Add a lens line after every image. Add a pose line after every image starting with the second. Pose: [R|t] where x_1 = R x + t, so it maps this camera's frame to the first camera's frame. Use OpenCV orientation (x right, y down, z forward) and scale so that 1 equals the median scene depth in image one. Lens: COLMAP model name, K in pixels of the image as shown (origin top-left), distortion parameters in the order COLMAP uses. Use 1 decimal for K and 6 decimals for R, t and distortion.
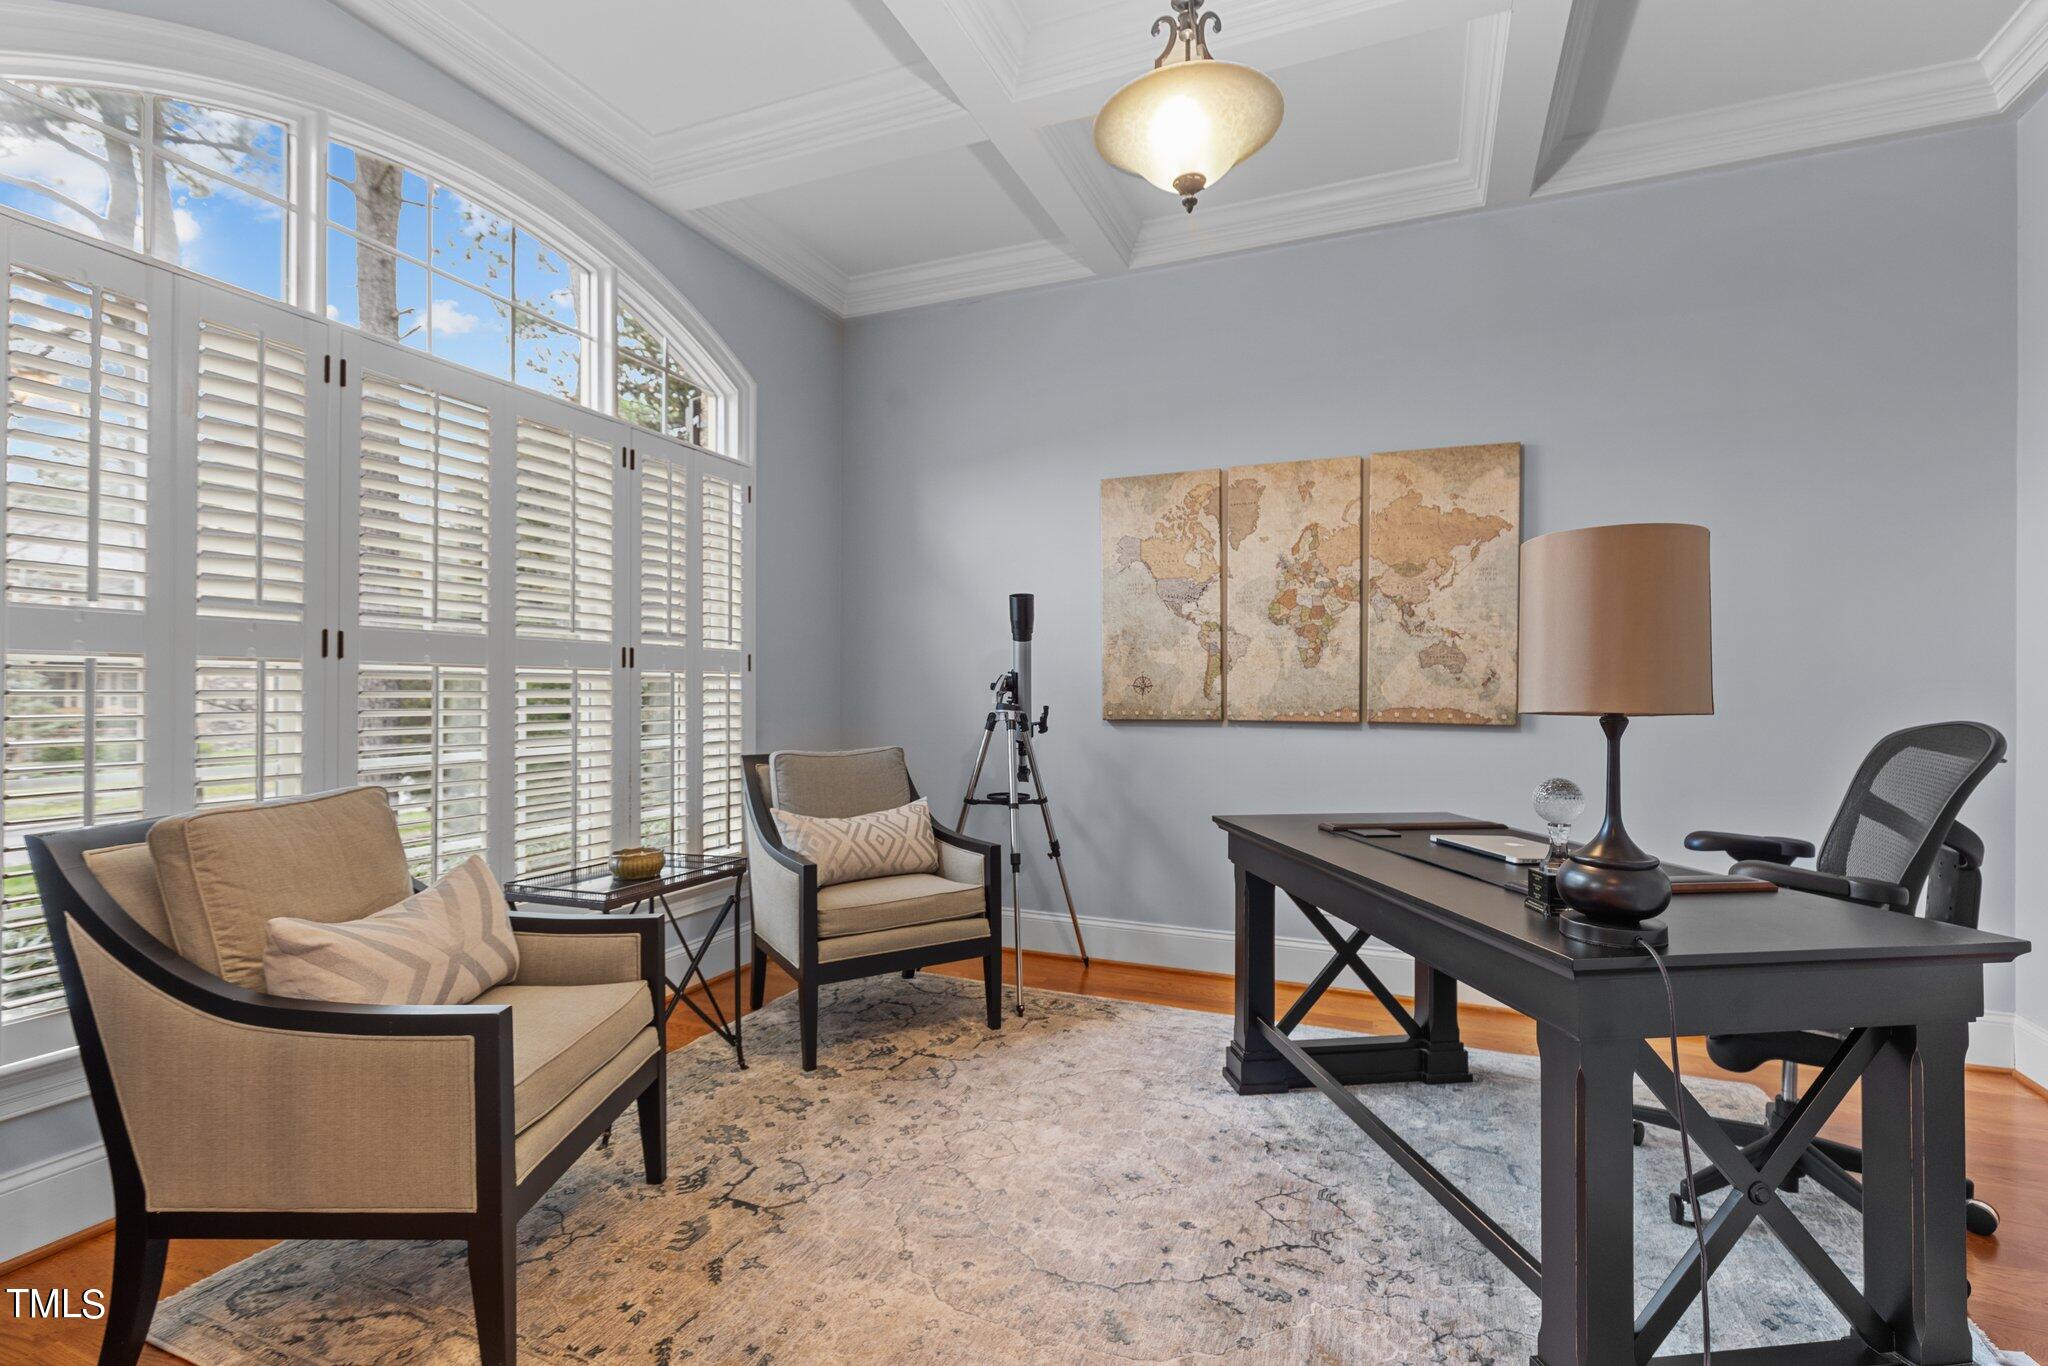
lens RADIAL K [[929.5, 0, 1016.4], [0, 929.5, 679.1], [0, 0, 1]] dist [0.001344, -0.000535]
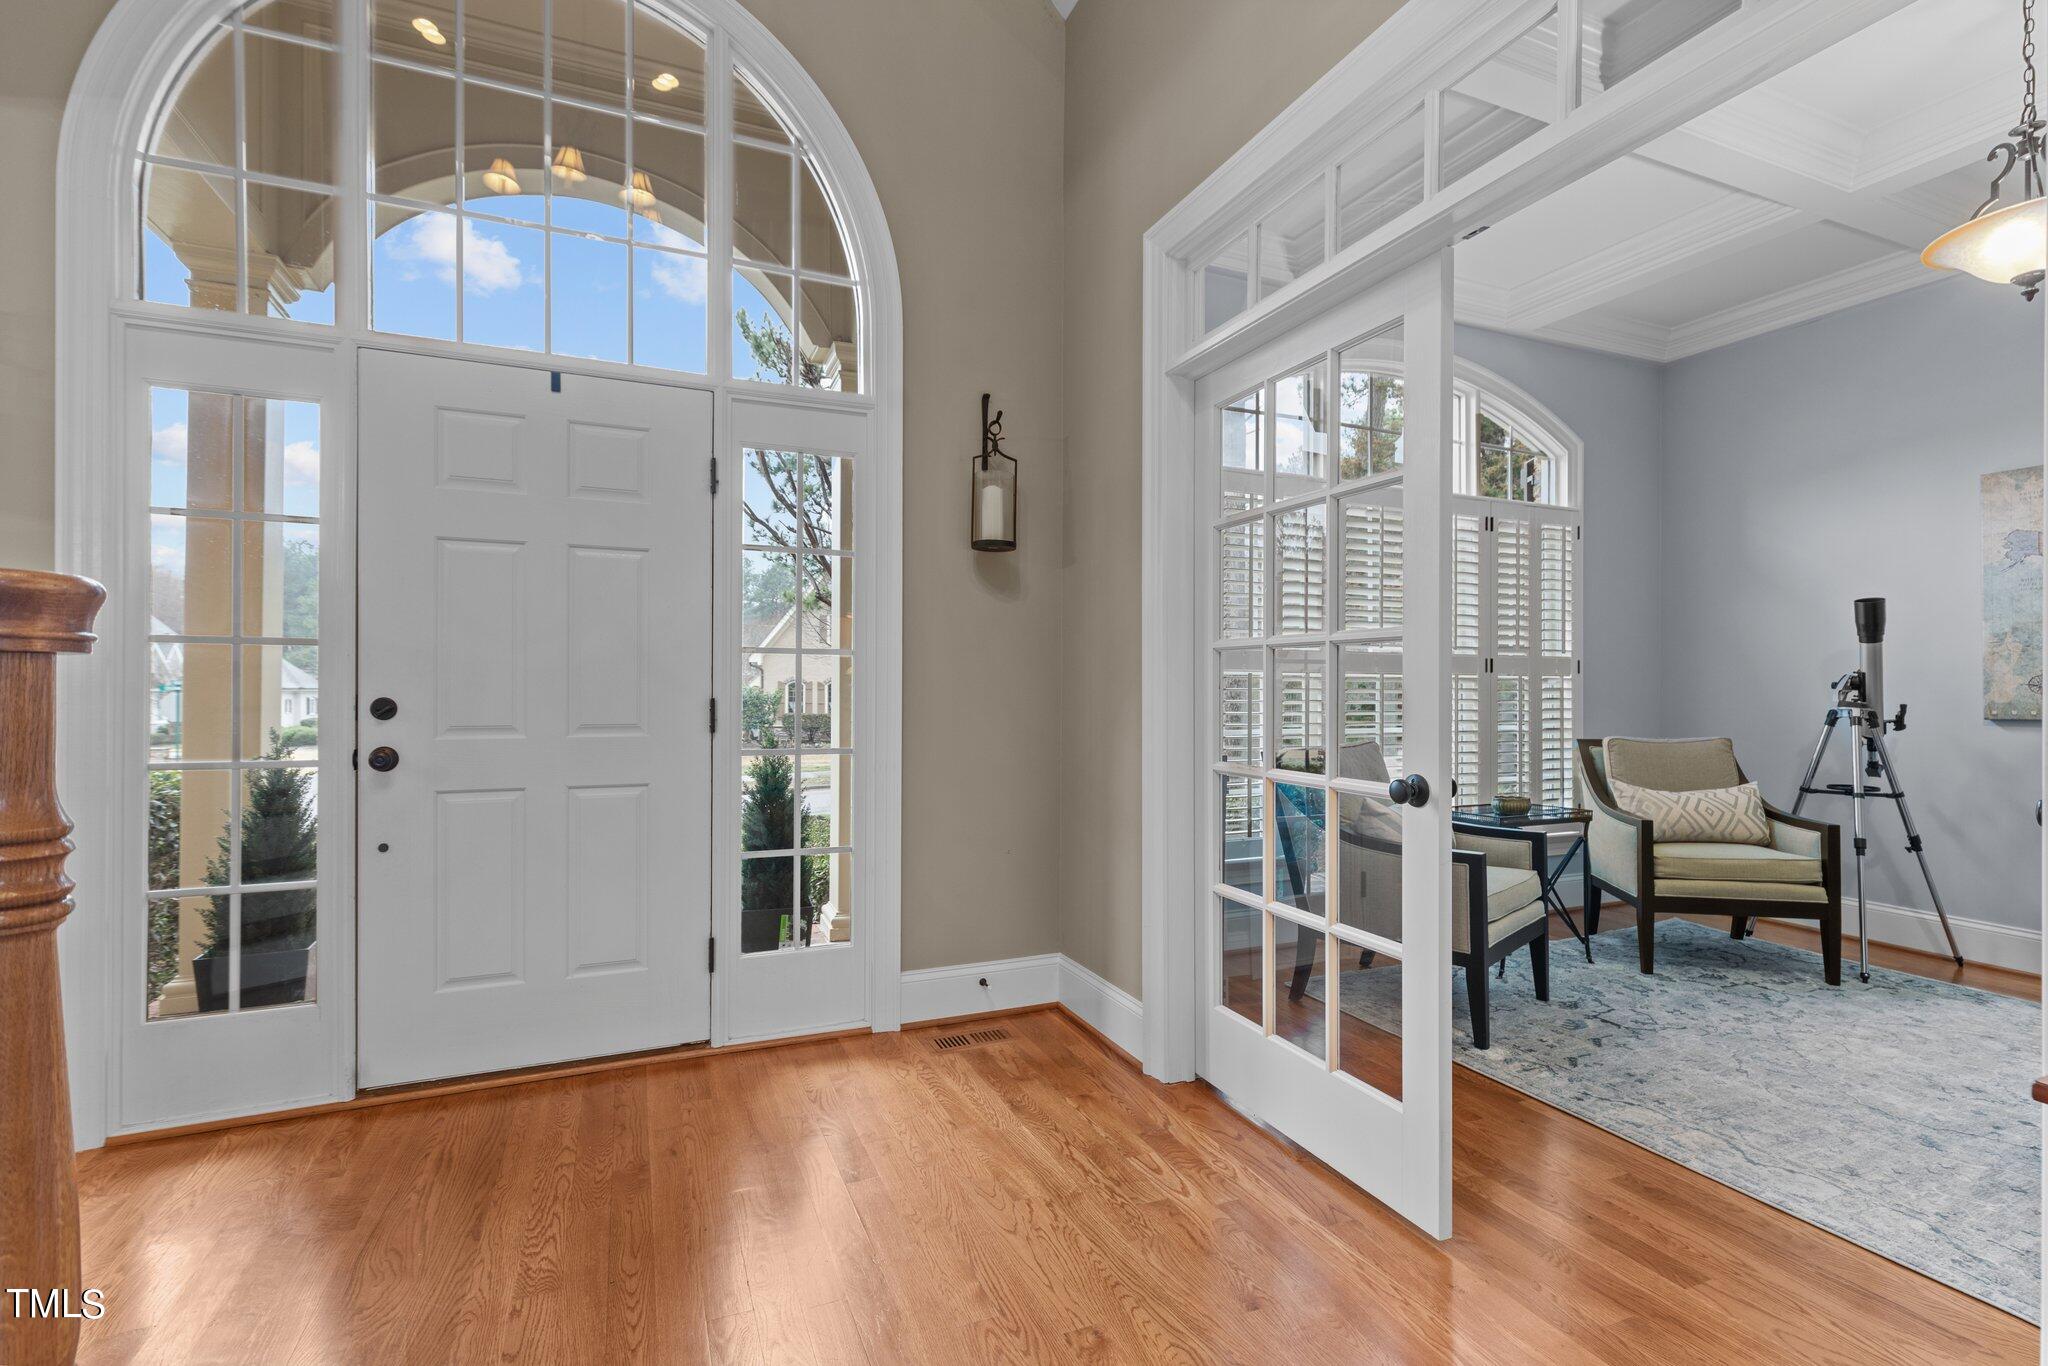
lens RADIAL K [[929.5, 0, 1029.2], [0, 929.5, 687.6], [0, 0, 1]] dist [0.001344, -0.000535]
pose [[0.726914, 0.000247, -0.686728, 0.043186], [0.007138, 0.999943, 0.007915, -0.005966], [0.686691, -0.010656, 0.726871, -0.503488]]
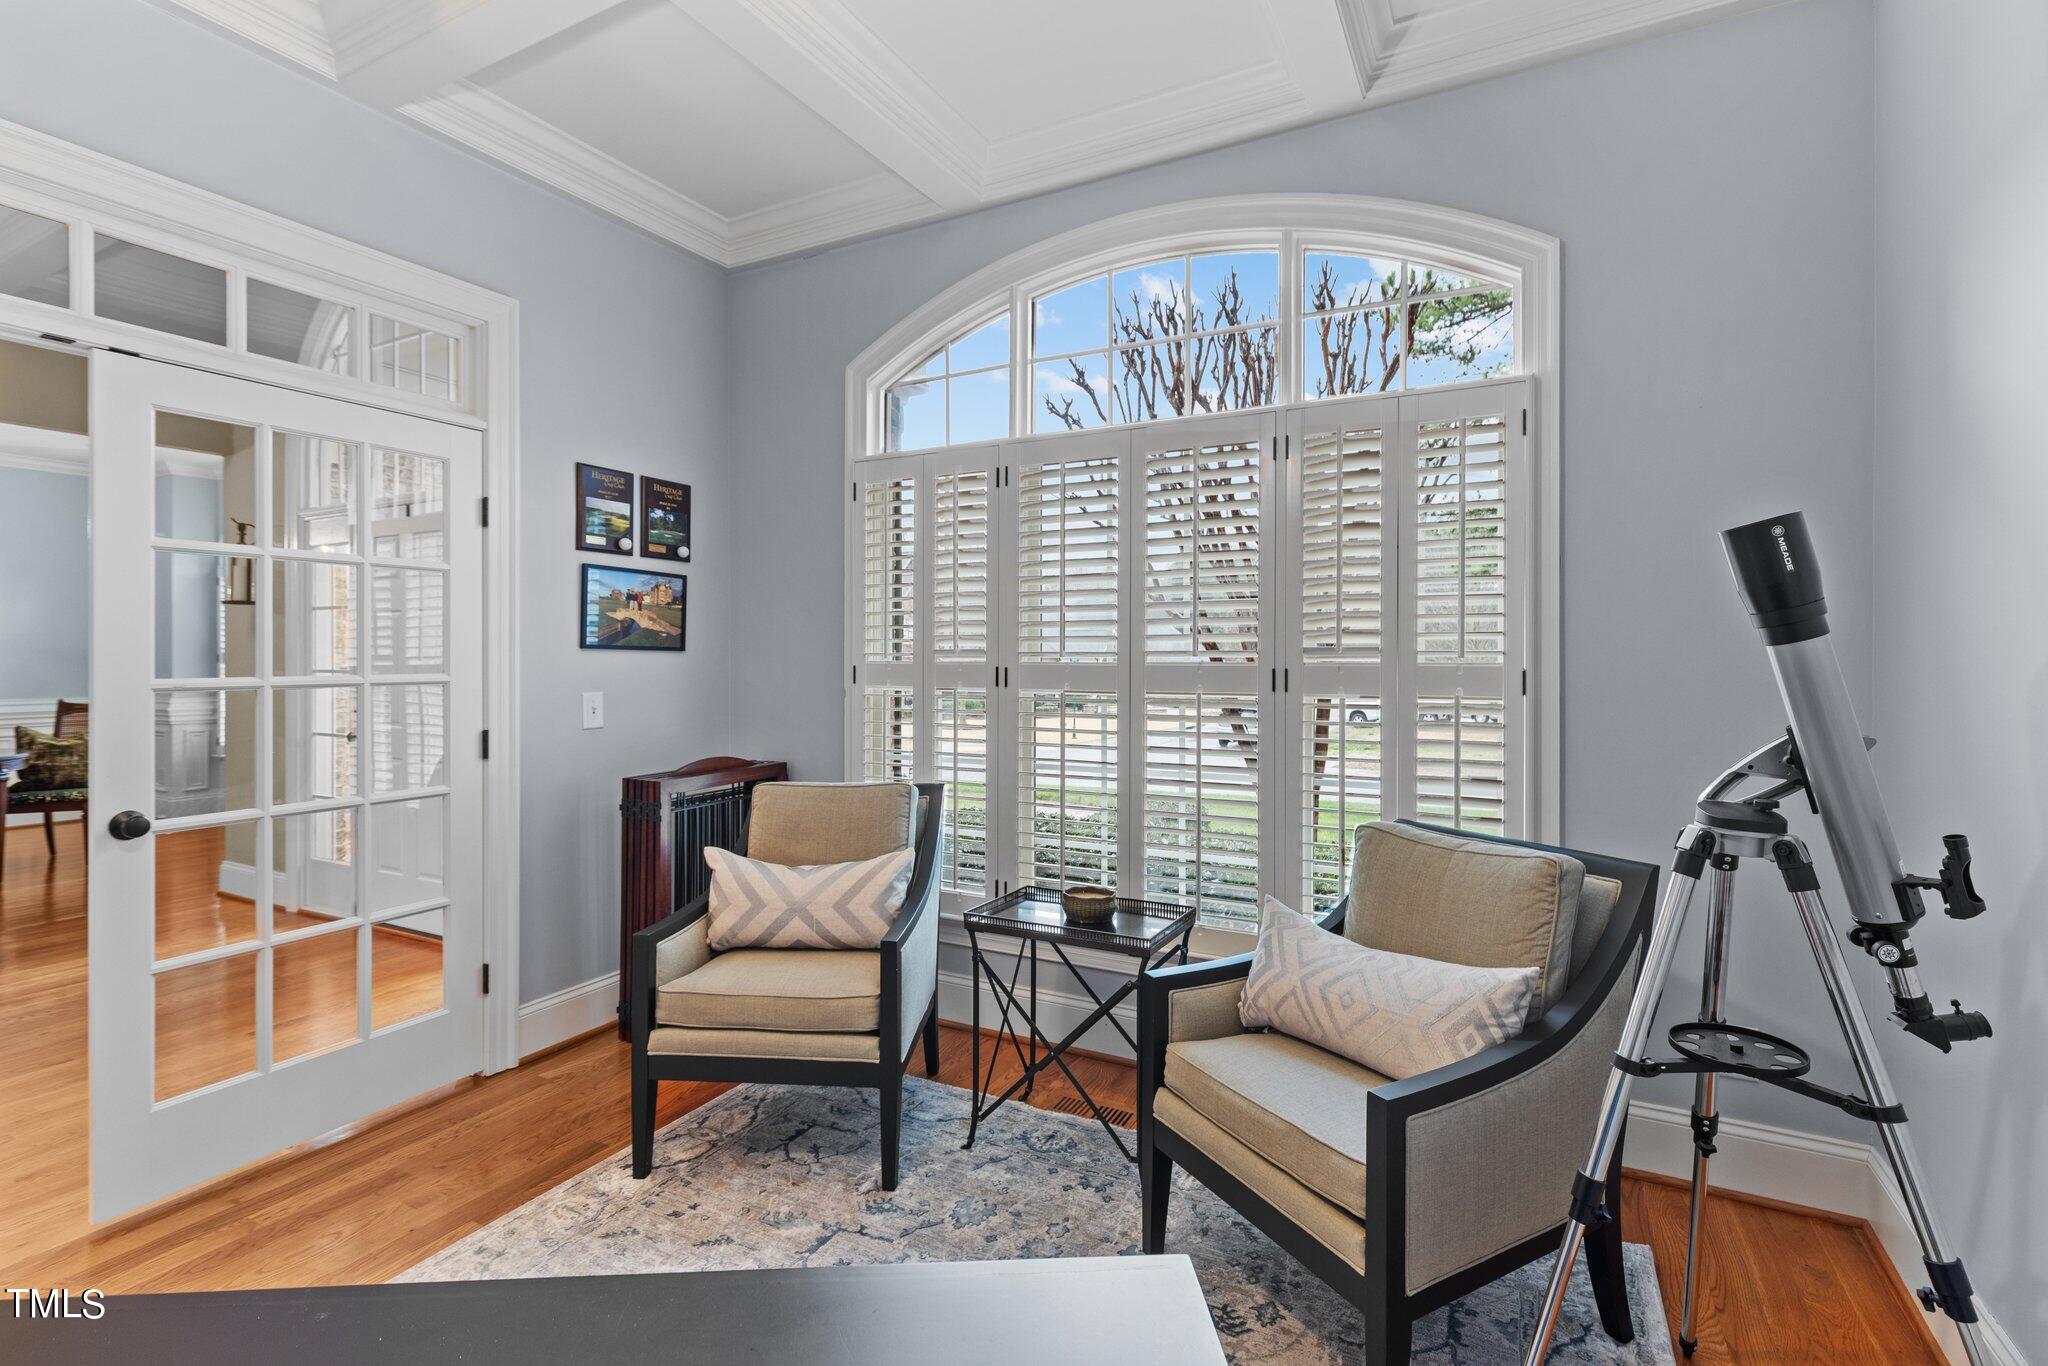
lens RADIAL K [[929.5, 0, 1064.0], [0, 929.5, 660.9], [0, 0, 1]] dist [0.001344, -0.000535]
pose [[-0.061090, -0.003874, -0.998125, 0.456717], [0.008822, 0.999951, -0.004421, -0.040024], [0.998093, -0.009075, -0.061052, 0.865419]]
